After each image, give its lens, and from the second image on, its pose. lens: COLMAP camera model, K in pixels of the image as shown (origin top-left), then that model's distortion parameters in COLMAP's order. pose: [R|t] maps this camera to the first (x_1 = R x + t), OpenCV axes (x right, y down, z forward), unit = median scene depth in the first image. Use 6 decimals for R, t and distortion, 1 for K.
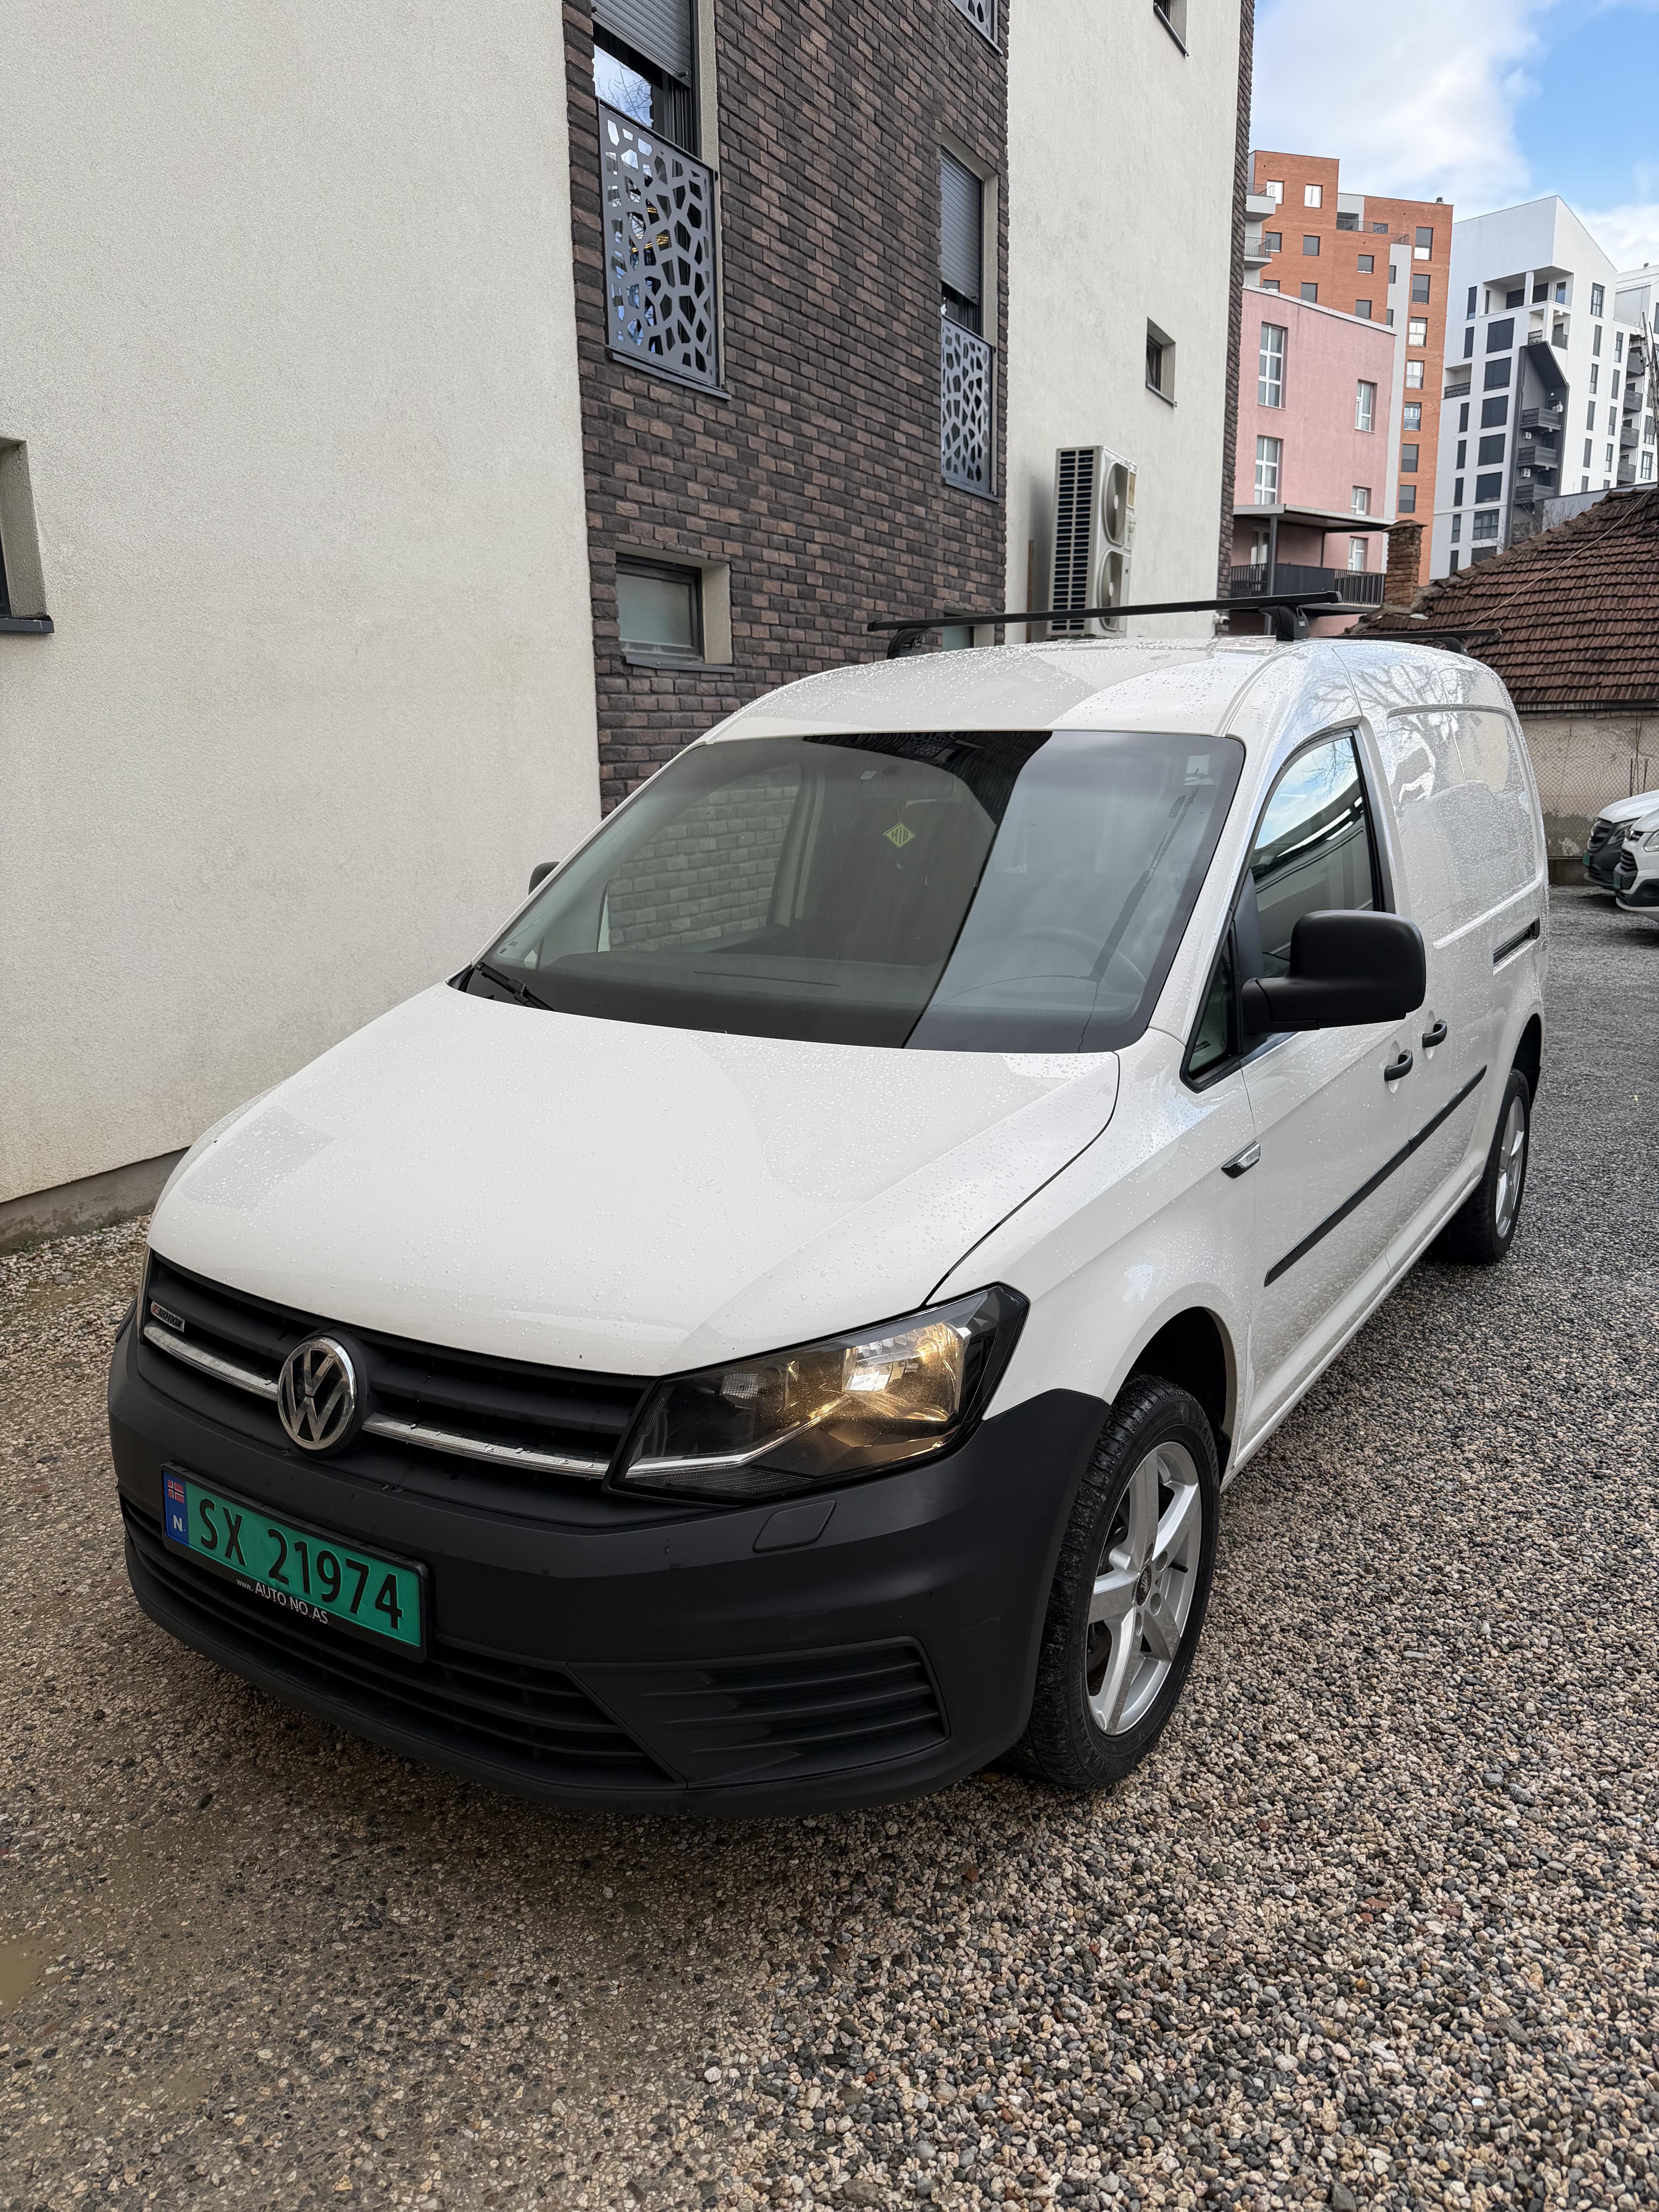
lens RADIAL K [[1568.0, 0, 817.0], [0, 1568.0, 1106.1], [0, 0, 1]] dist [0.010821, -0.017654]
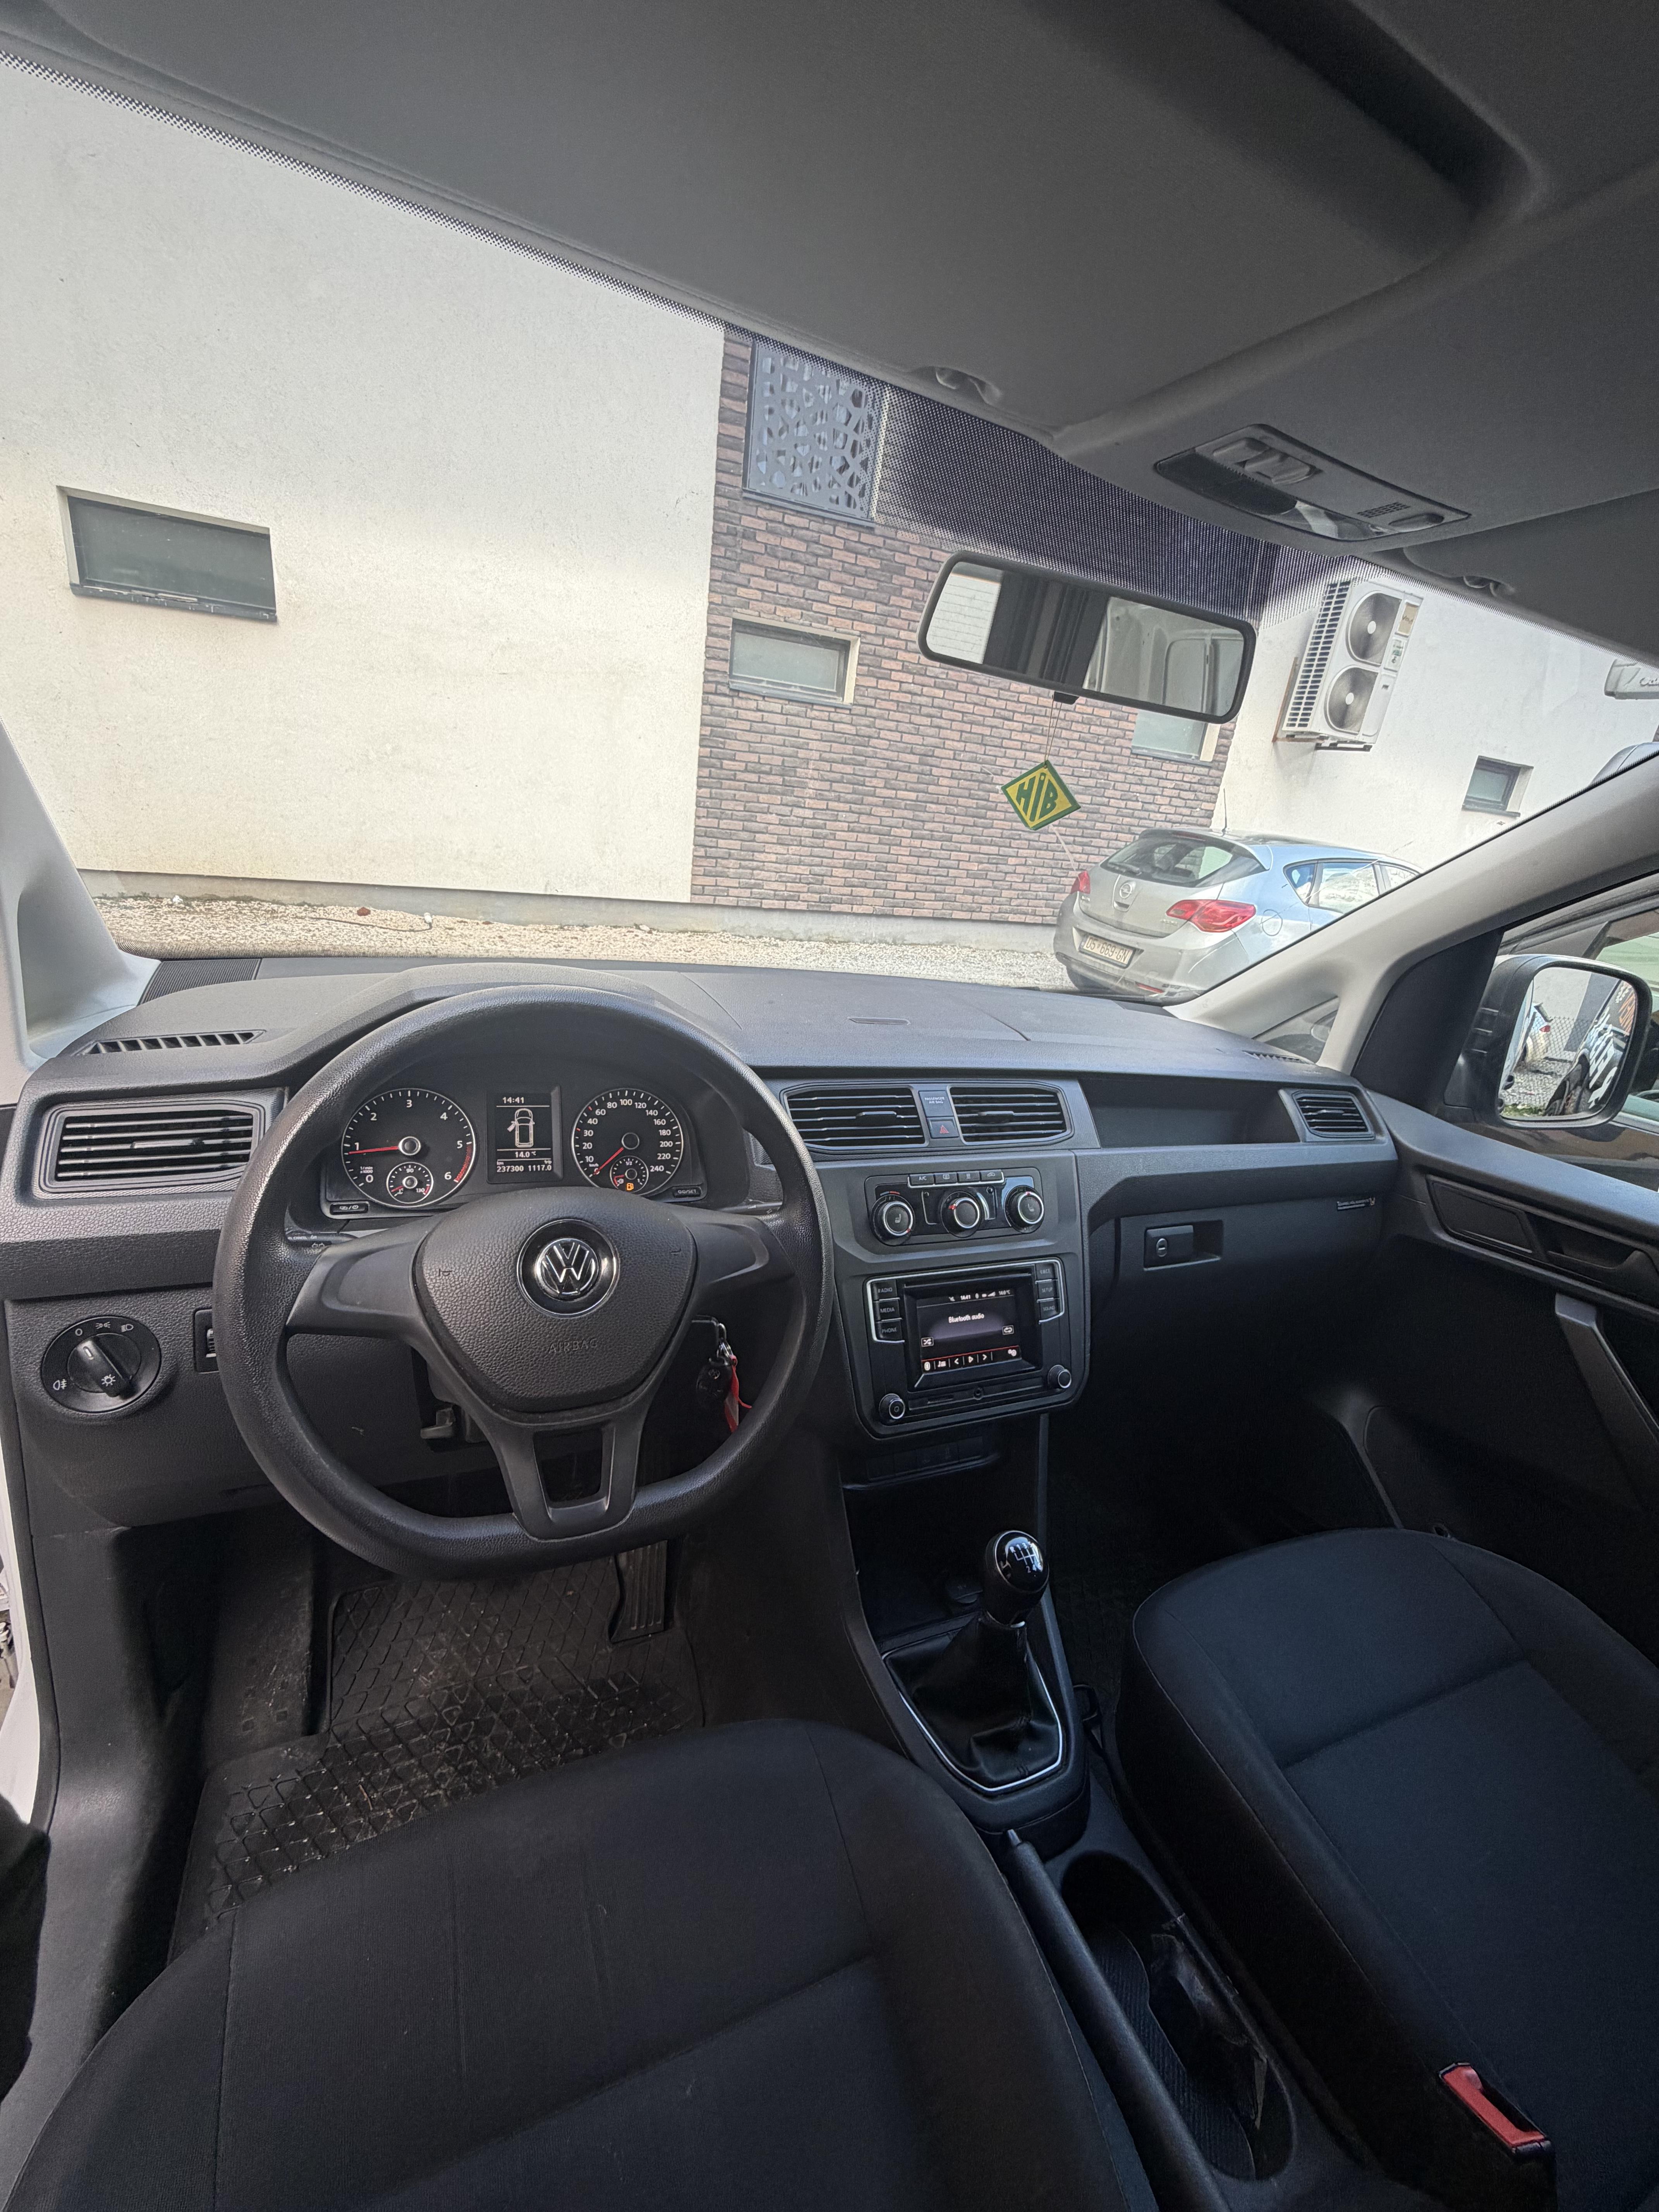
lens RADIAL K [[879.7, 0, 842.9], [0, 879.7, 1093.5], [0, 0, 1]] dist [-0.001843, -0.000024]
pose [[0.755979, 0.314569, -0.574058, 0.591922], [-0.267782, 0.948843, 0.167299, -0.054883], [0.597318, 0.027247, 0.801541, 0.296515]]
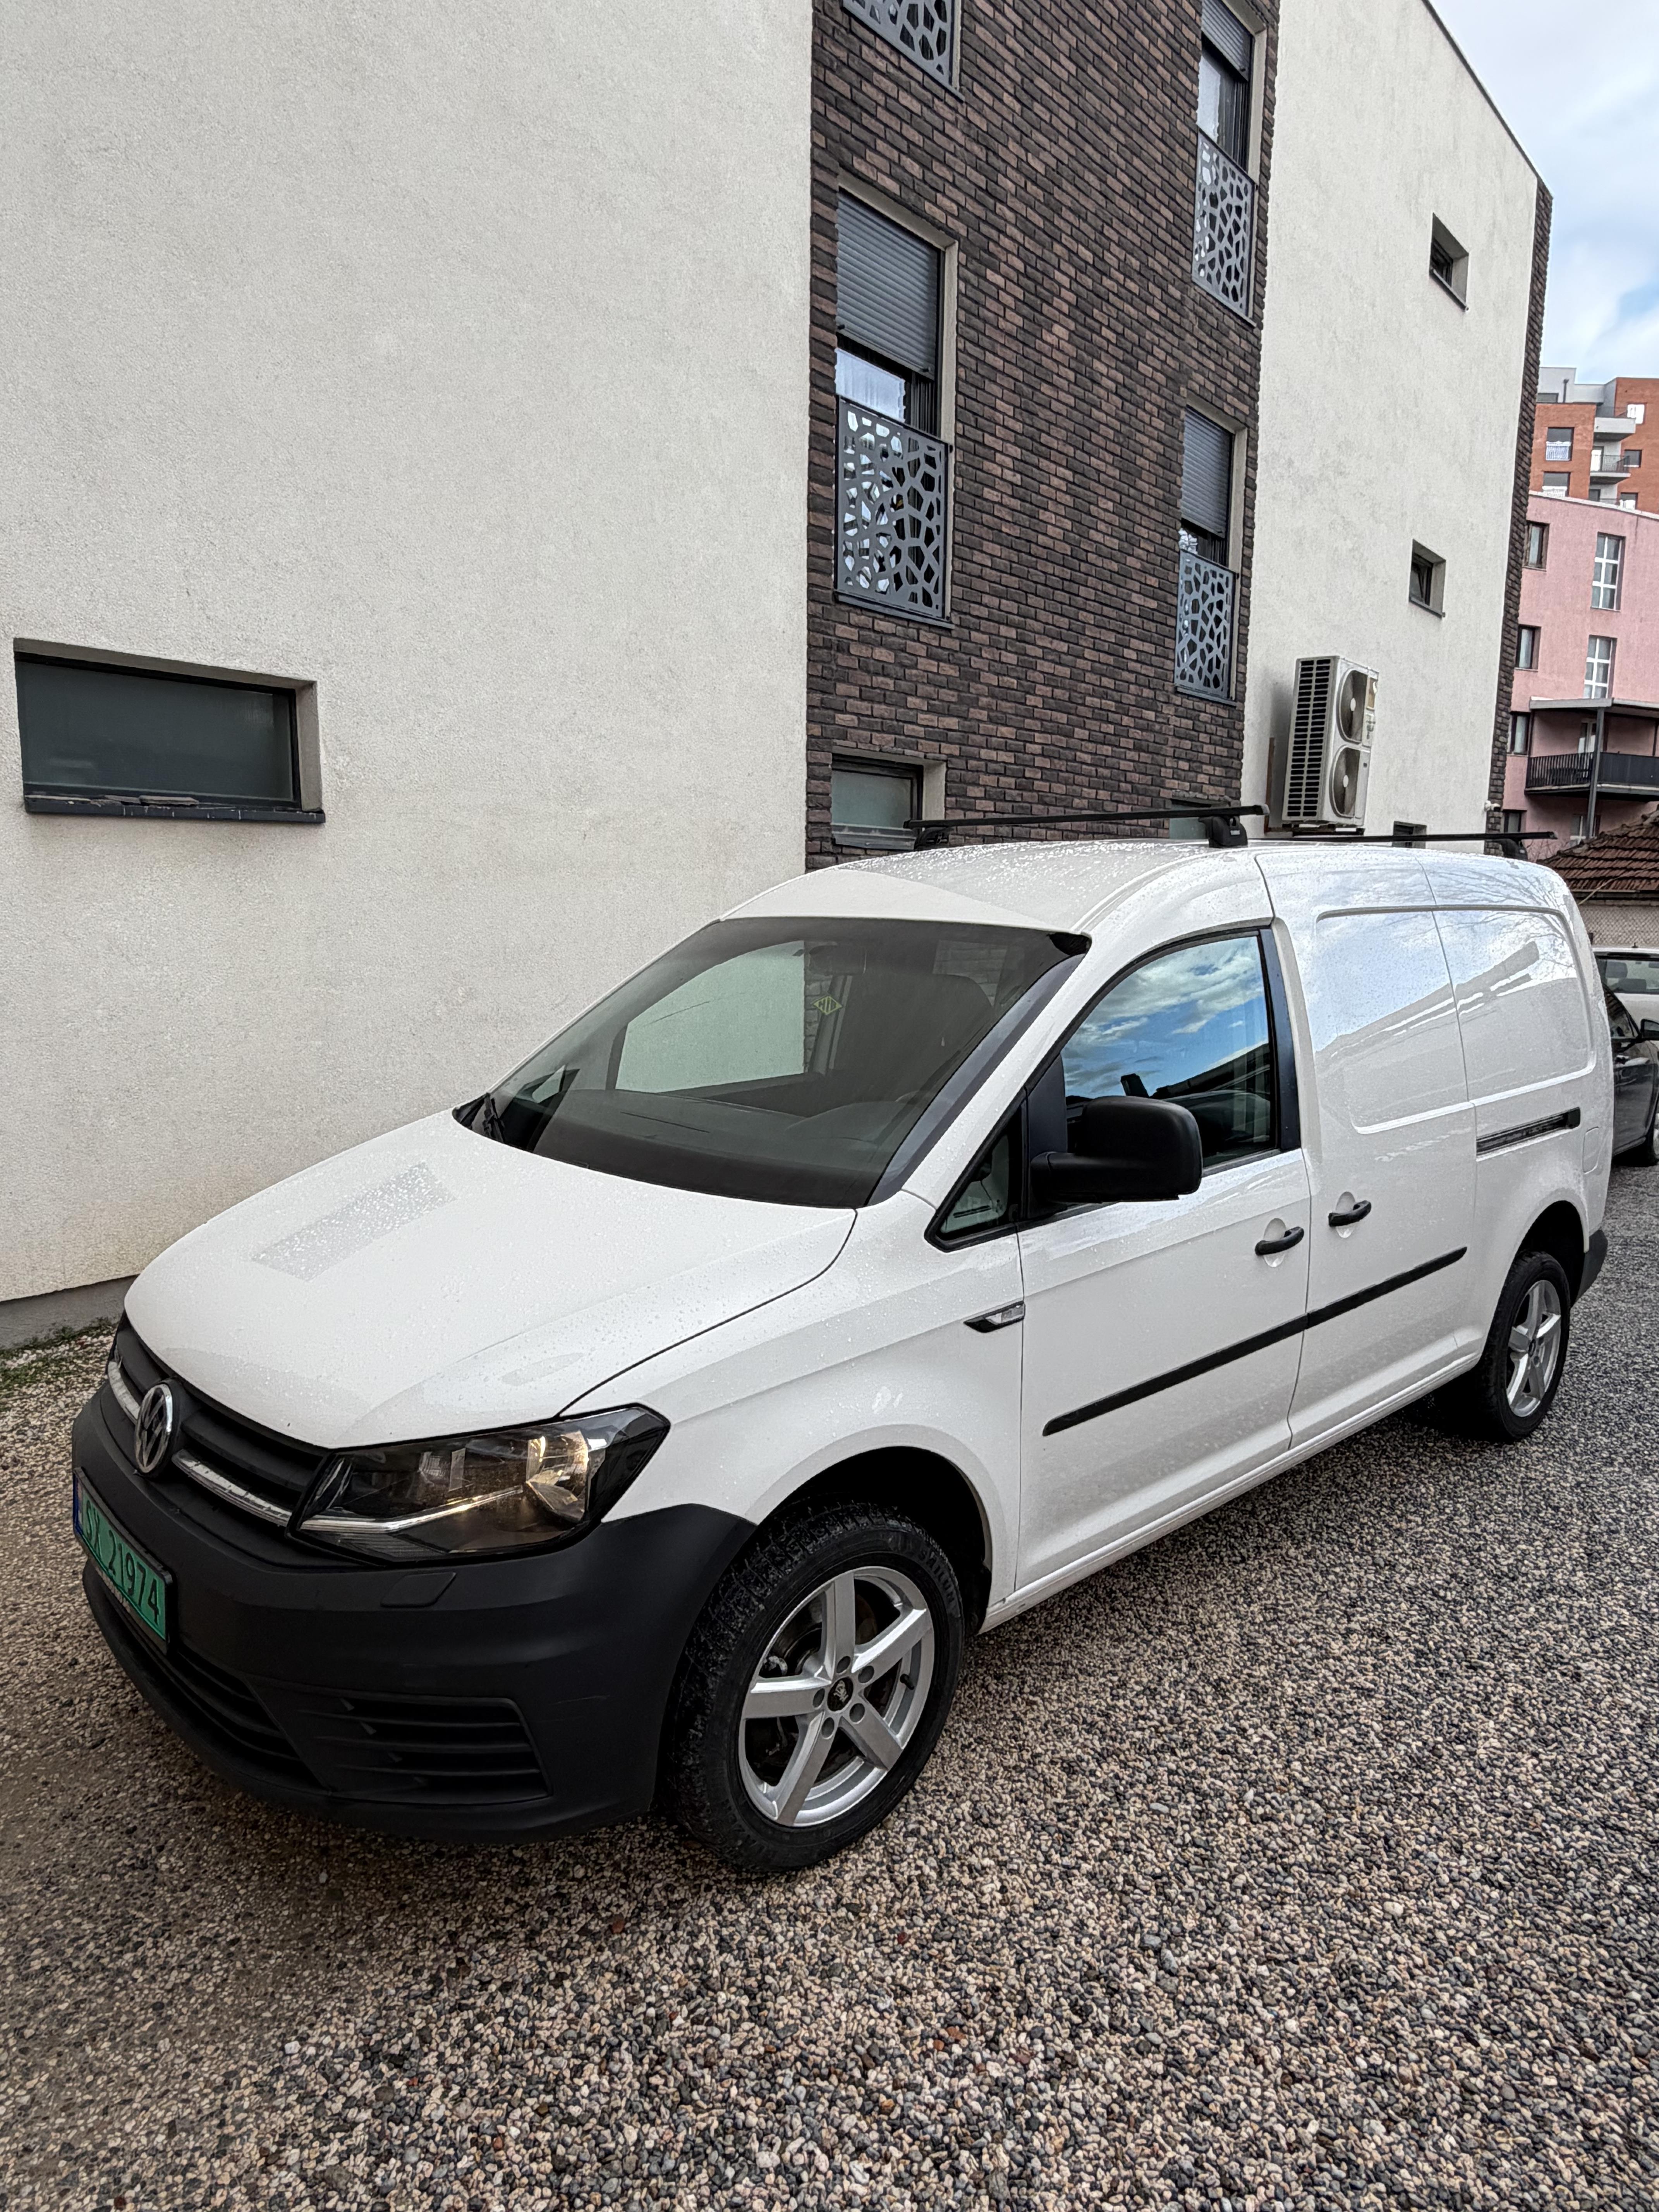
lens RADIAL K [[1366.4, 0, 818.3], [0, 1366.4, 1106.5], [0, 0, 1]] dist [-0.001033, 0.003037]
pose [[0.967282, 0.062150, -0.245974, 0.121268], [-0.081168, 0.994382, -0.067940, -0.012170], [0.240369, 0.085682, 0.966892, 0.008053]]
